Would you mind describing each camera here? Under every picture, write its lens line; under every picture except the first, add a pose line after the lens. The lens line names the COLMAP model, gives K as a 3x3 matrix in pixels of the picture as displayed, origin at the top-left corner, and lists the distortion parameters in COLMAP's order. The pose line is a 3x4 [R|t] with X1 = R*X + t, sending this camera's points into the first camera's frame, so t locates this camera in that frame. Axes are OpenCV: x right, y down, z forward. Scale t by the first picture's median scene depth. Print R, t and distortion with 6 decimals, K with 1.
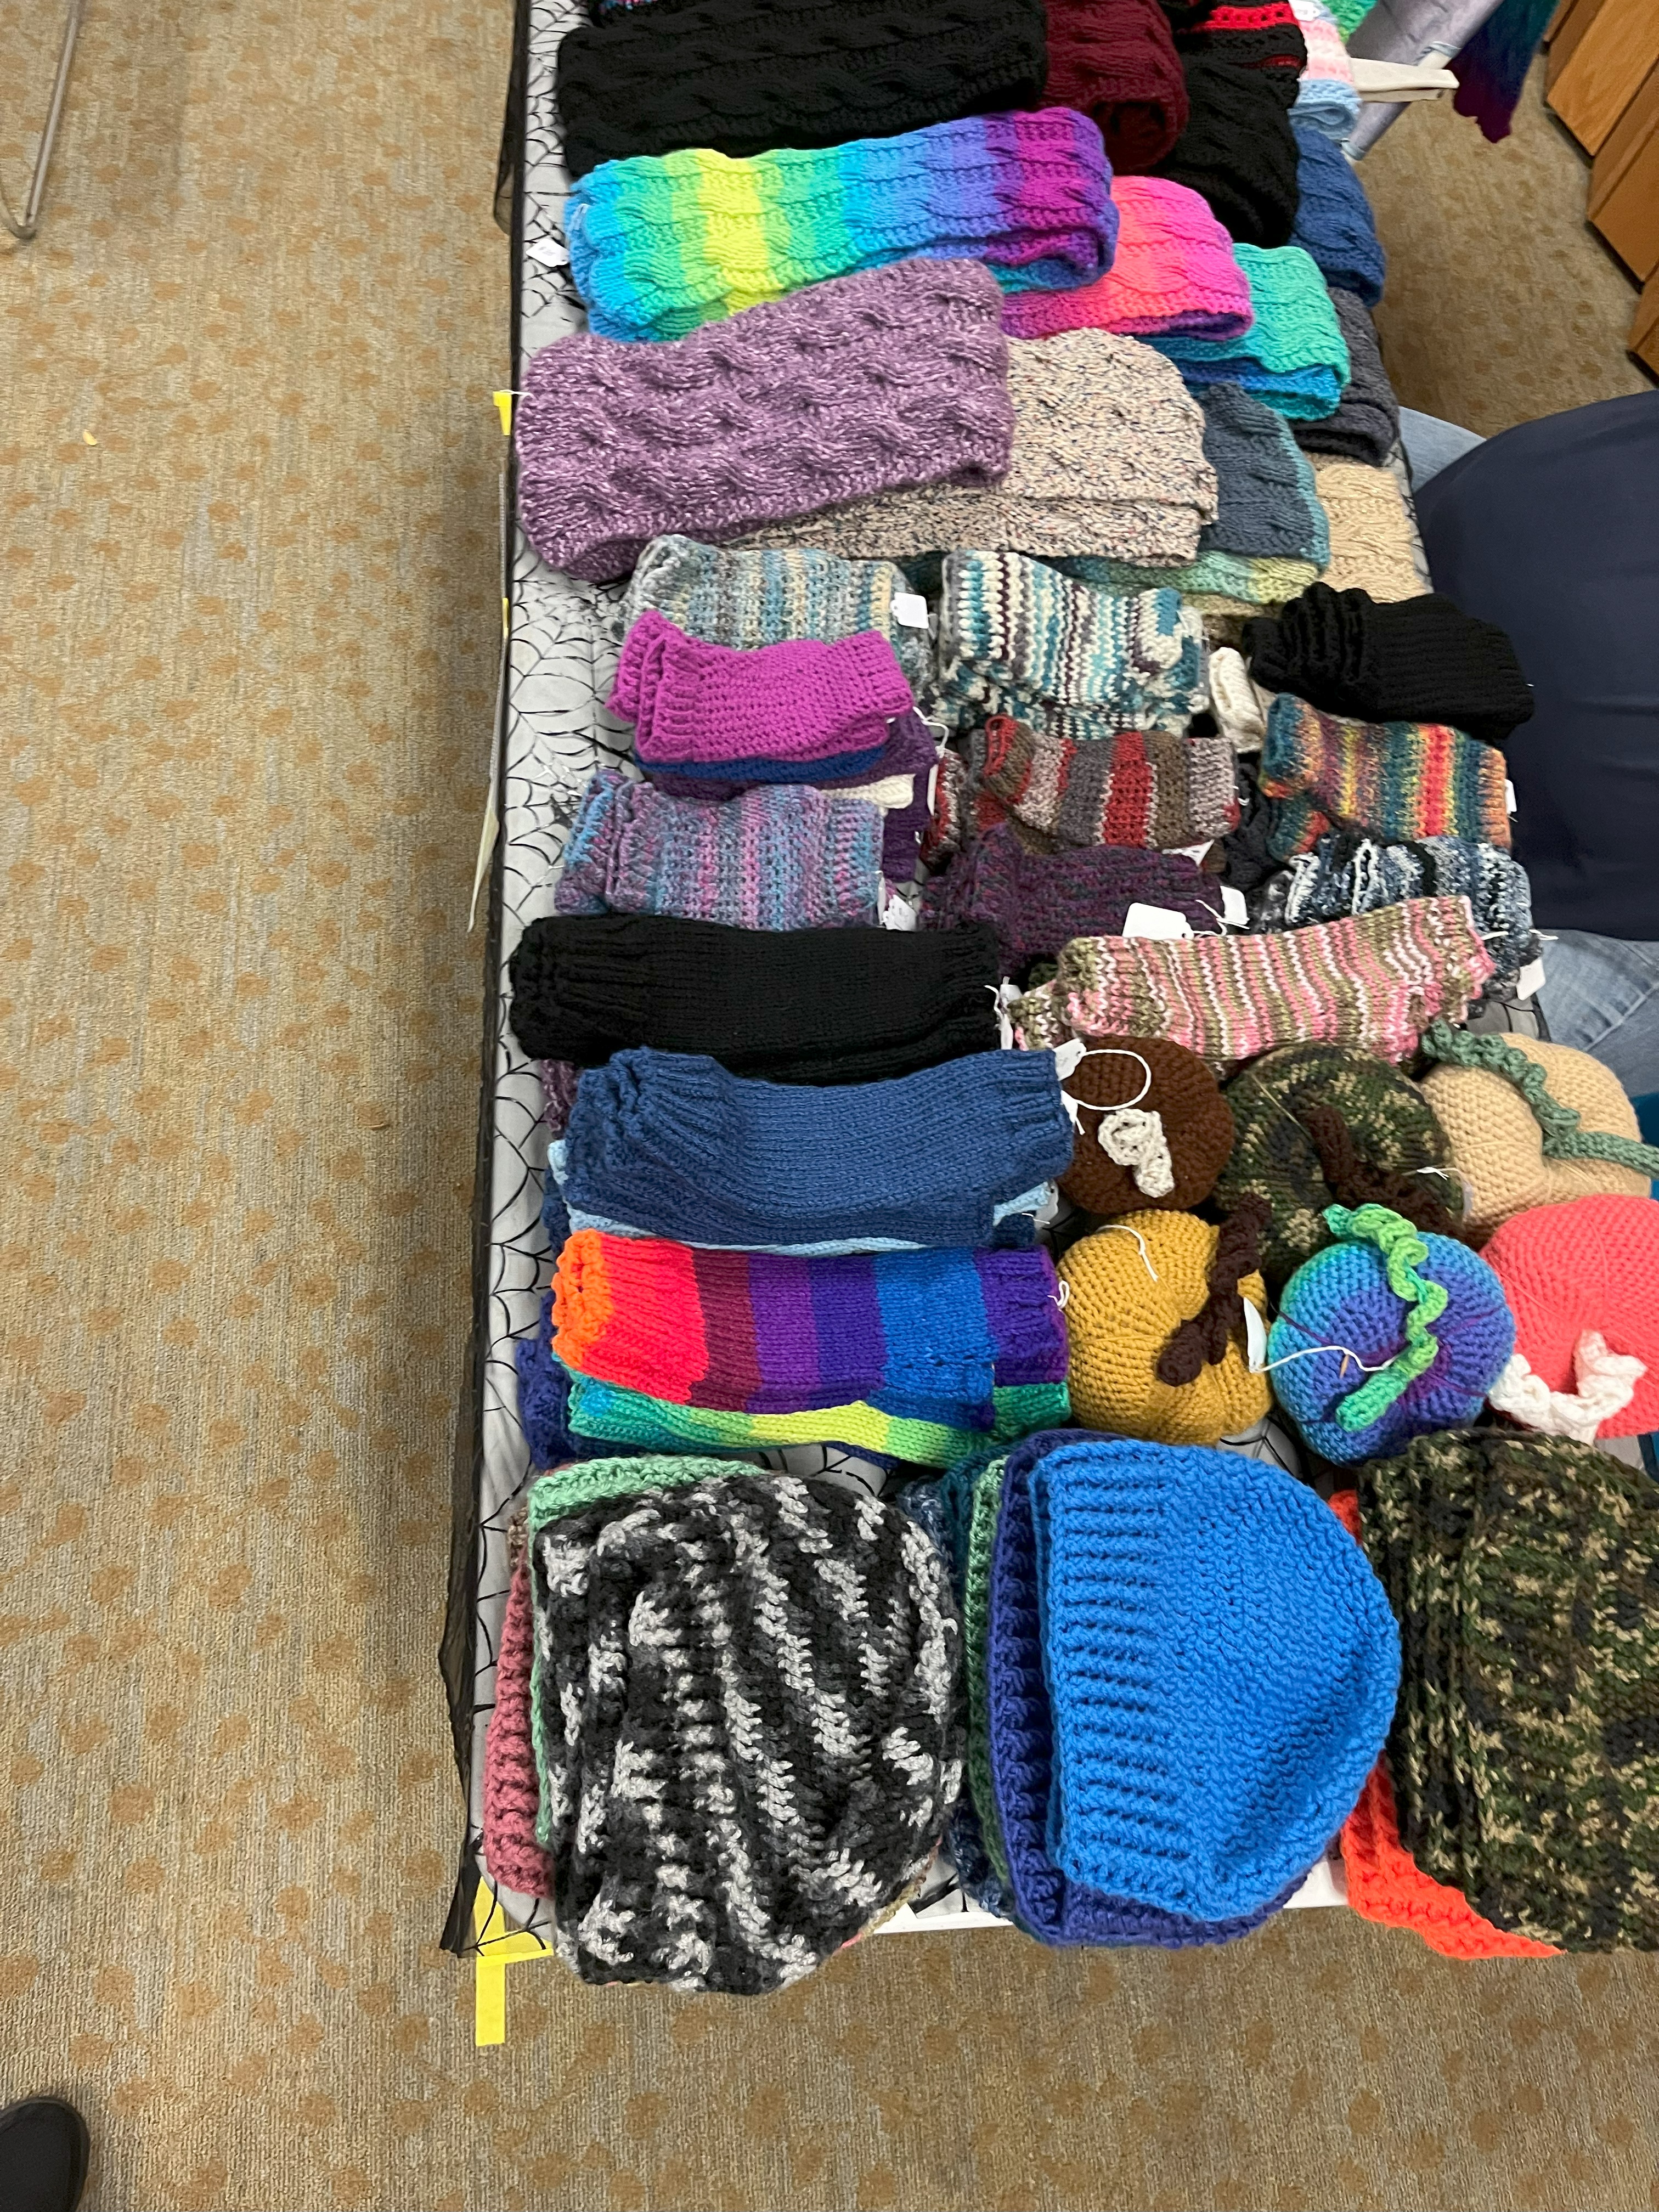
lens RADIAL K [[1768.2, 0, 820.1], [0, 1768.2, 1201.9], [0, 0, 1]] dist [0.056710, -0.089721]
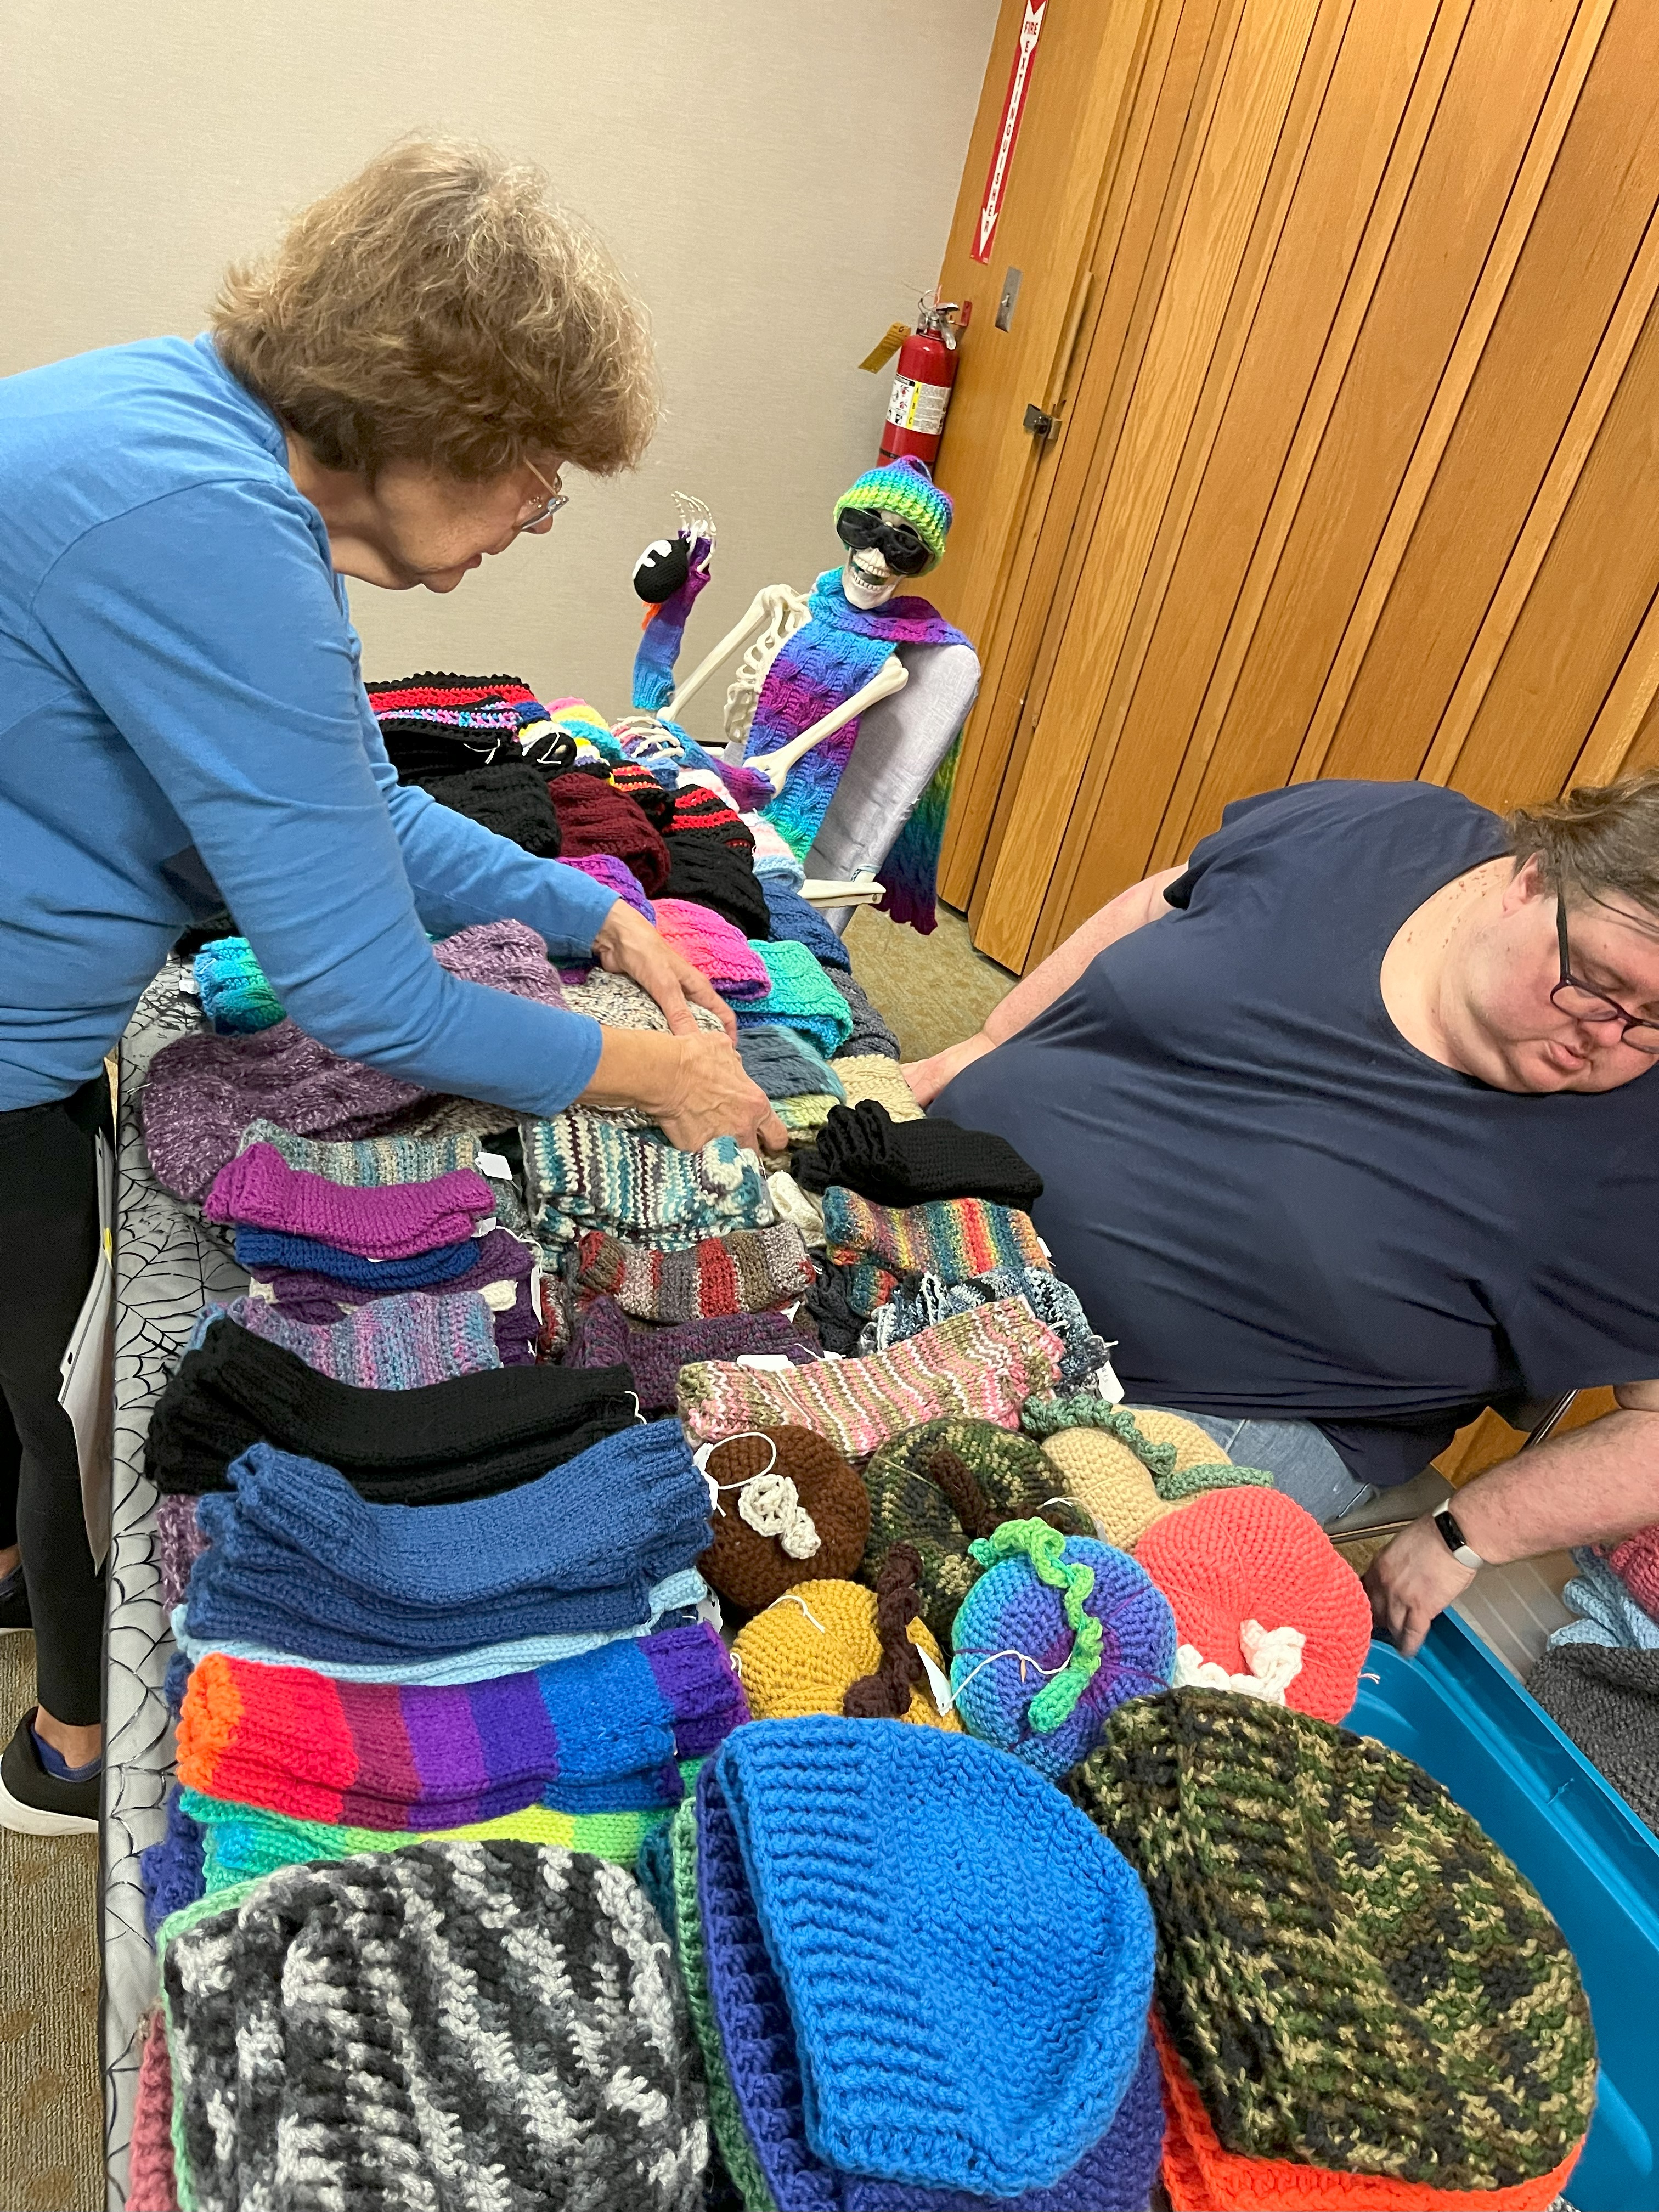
lens RADIAL K [[1746.1, 0, 842.6], [0, 1746.1, 1053.6], [0, 0, 1]] dist [0.061928, -0.093242]
pose [[0.961168, -0.134918, 0.240737, 0.007576], [0.242356, 0.829896, -0.502529, 0.306658], [-0.131986, 0.541359, 0.830367, 0.007165]]
